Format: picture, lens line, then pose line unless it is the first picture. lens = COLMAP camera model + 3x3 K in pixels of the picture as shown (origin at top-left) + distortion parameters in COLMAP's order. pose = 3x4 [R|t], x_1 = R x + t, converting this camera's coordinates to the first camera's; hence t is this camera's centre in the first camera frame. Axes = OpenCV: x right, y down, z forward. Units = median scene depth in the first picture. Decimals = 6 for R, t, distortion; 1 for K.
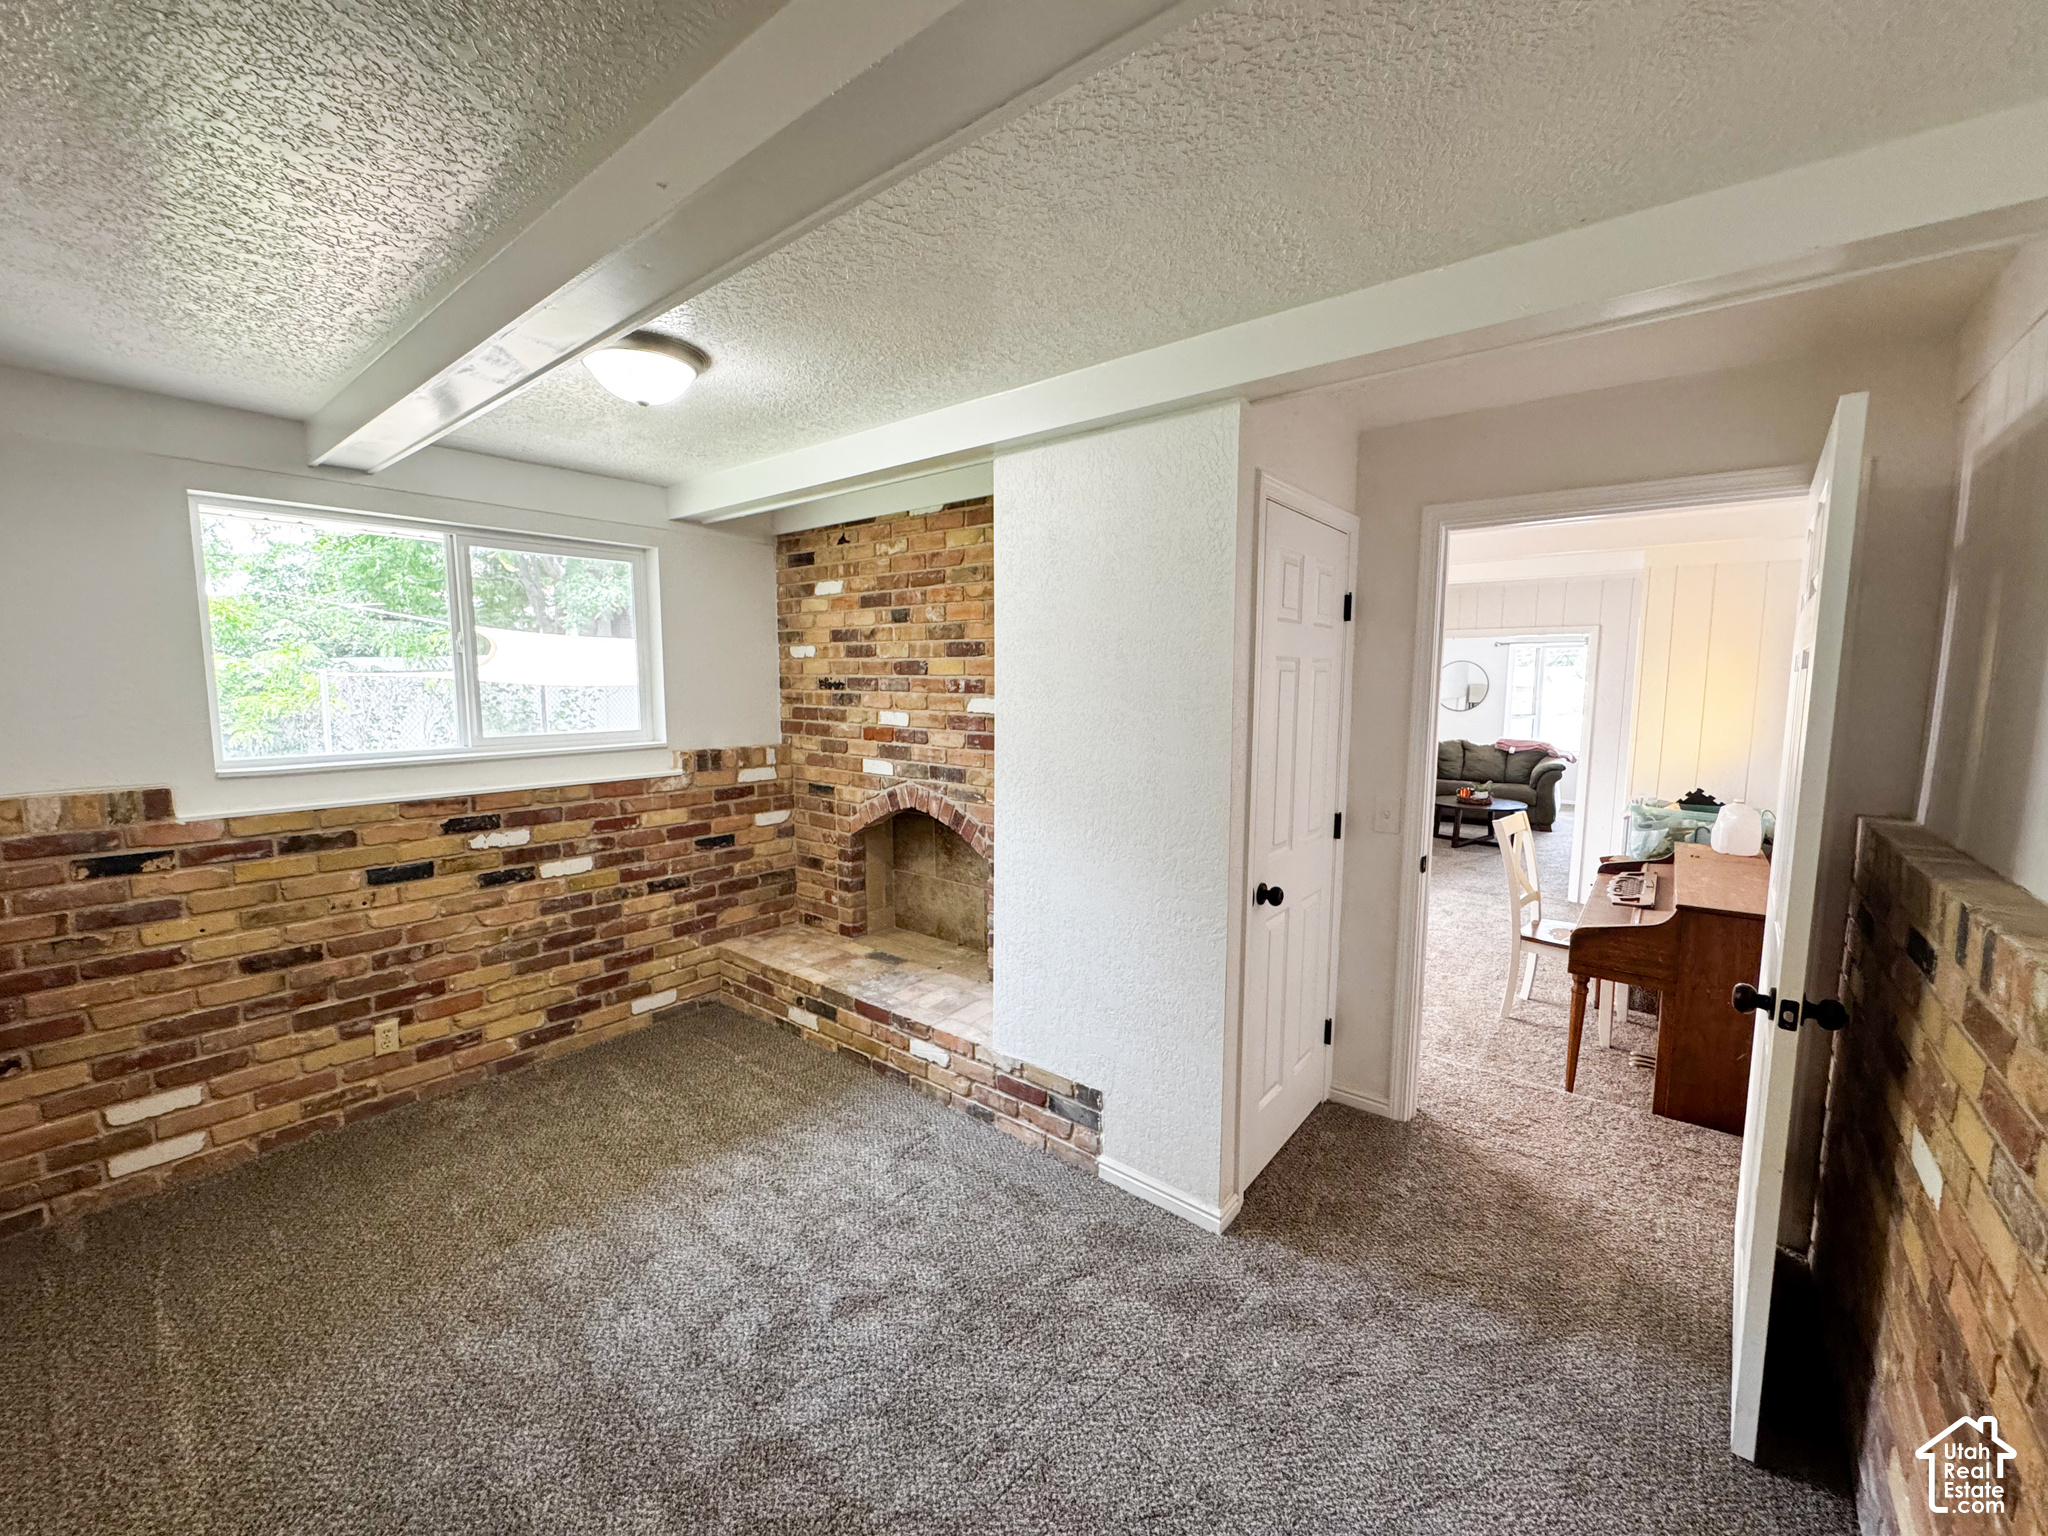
lens RADIAL K [[821.6, 0, 1019.1], [0, 821.6, 769.9], [0, 0, 1]] dist [0.001085, 0.000035]
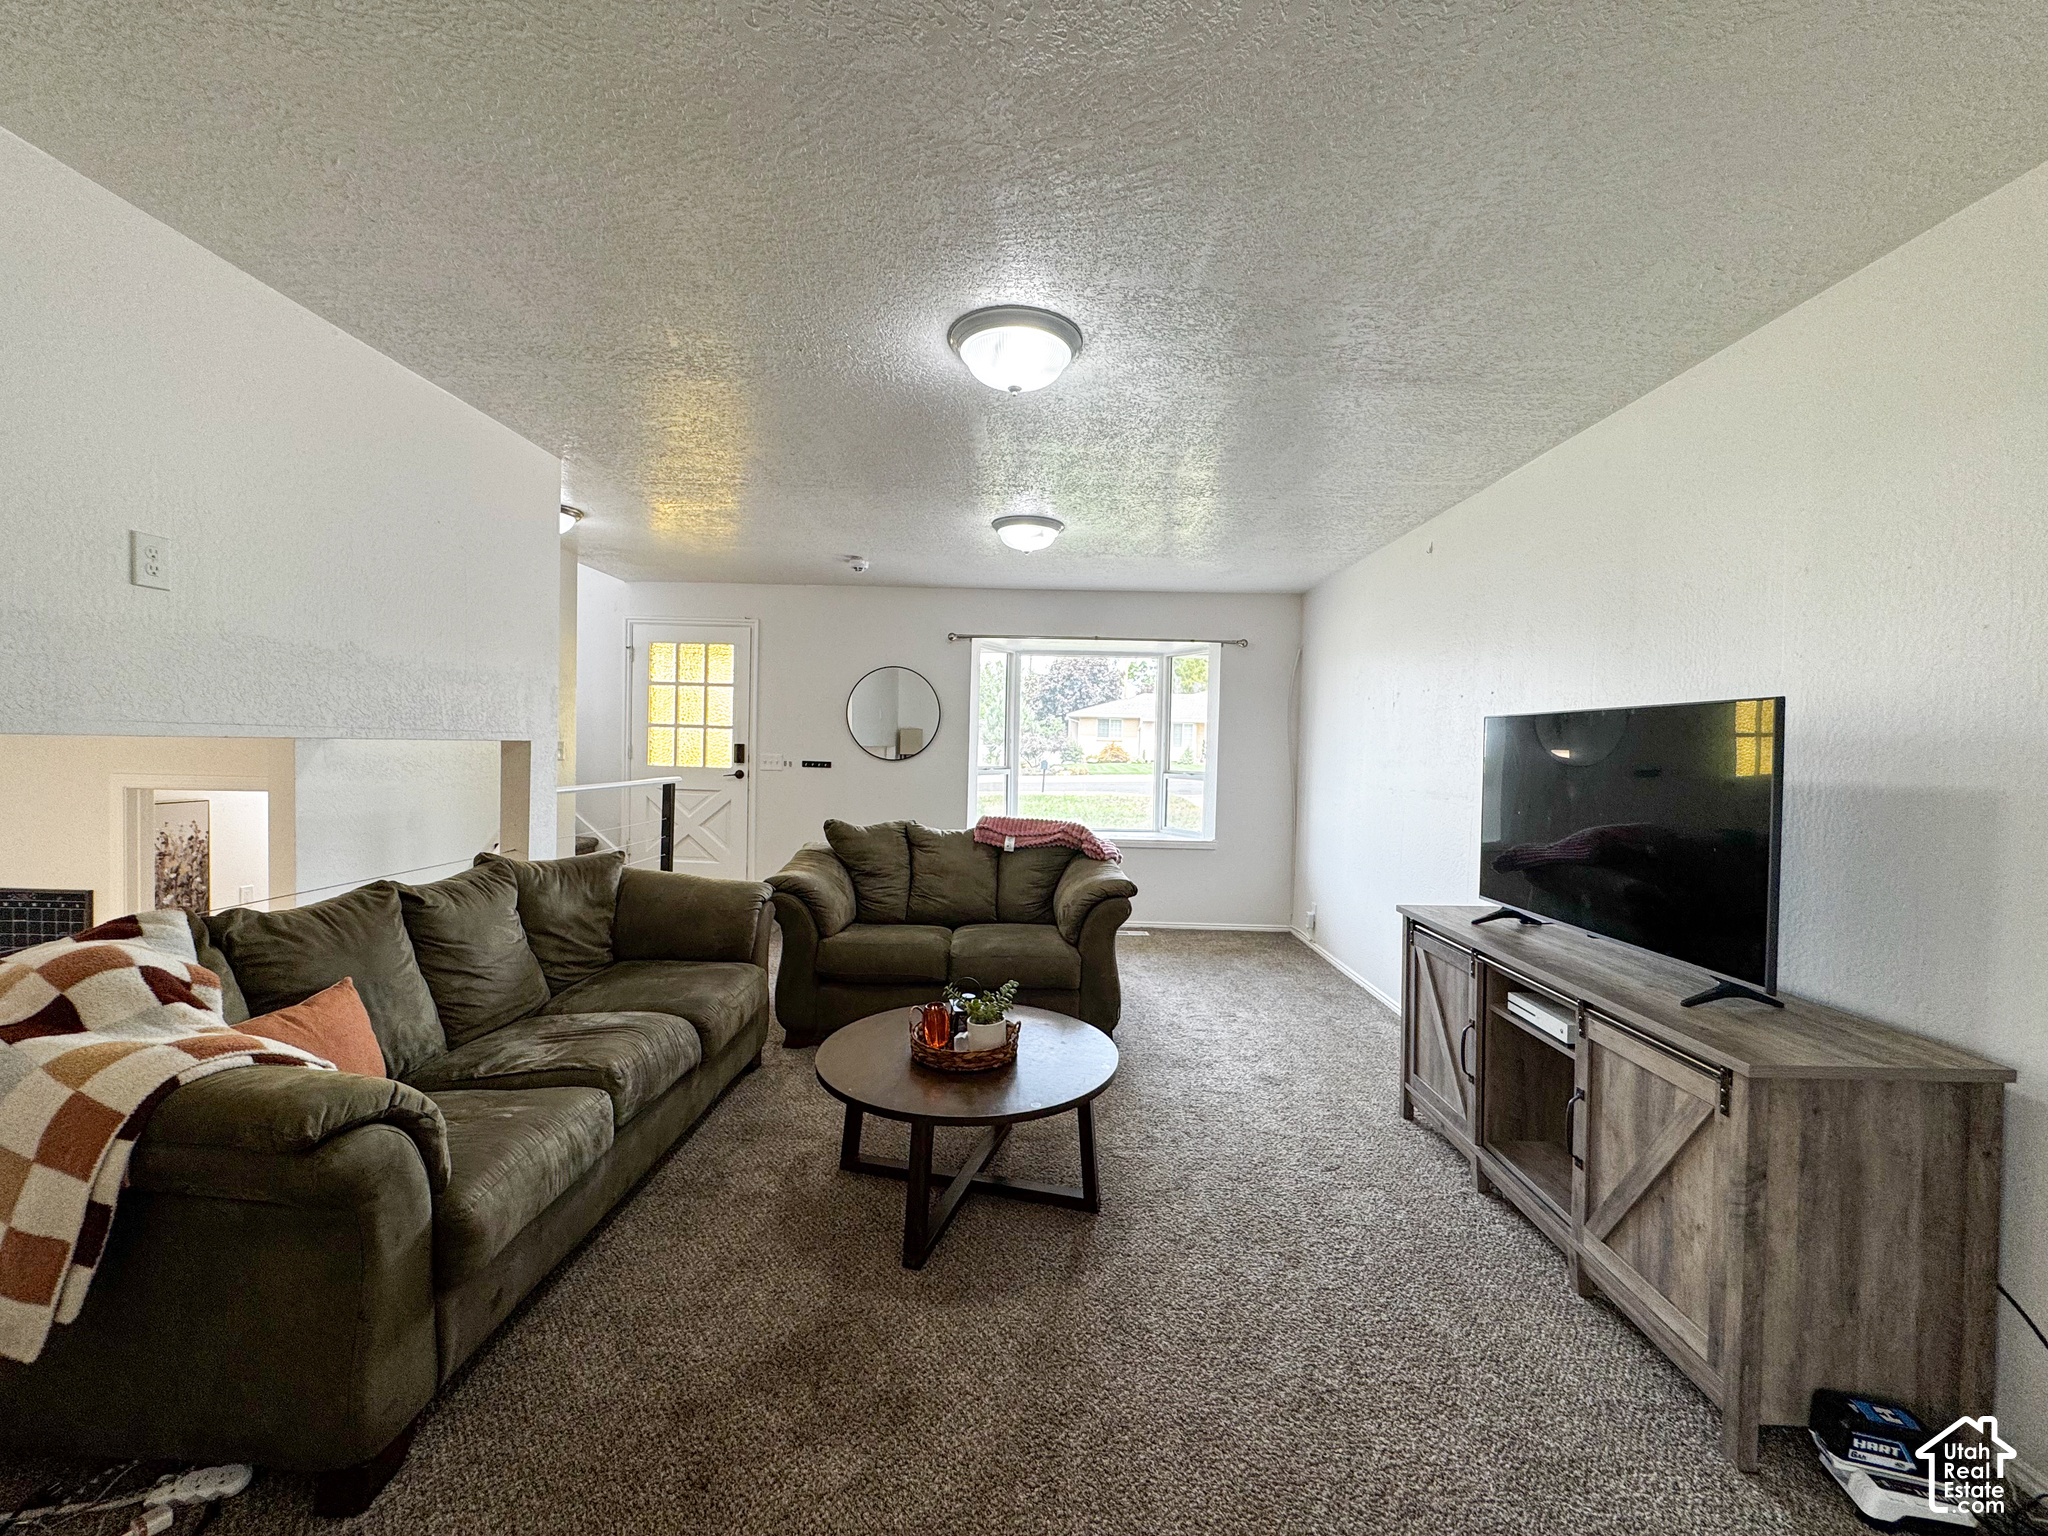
lens RADIAL K [[821.6, 0, 1024.6], [0, 821.6, 761.4], [0, 0, 1]] dist [0.001085, 0.000035]
pose [[0.788400, 0.004650, 0.615145, 0.340060], [0.047061, 0.996585, -0.067850, -0.037509], [-0.613360, 0.082443, 0.785489, 0.651760]]
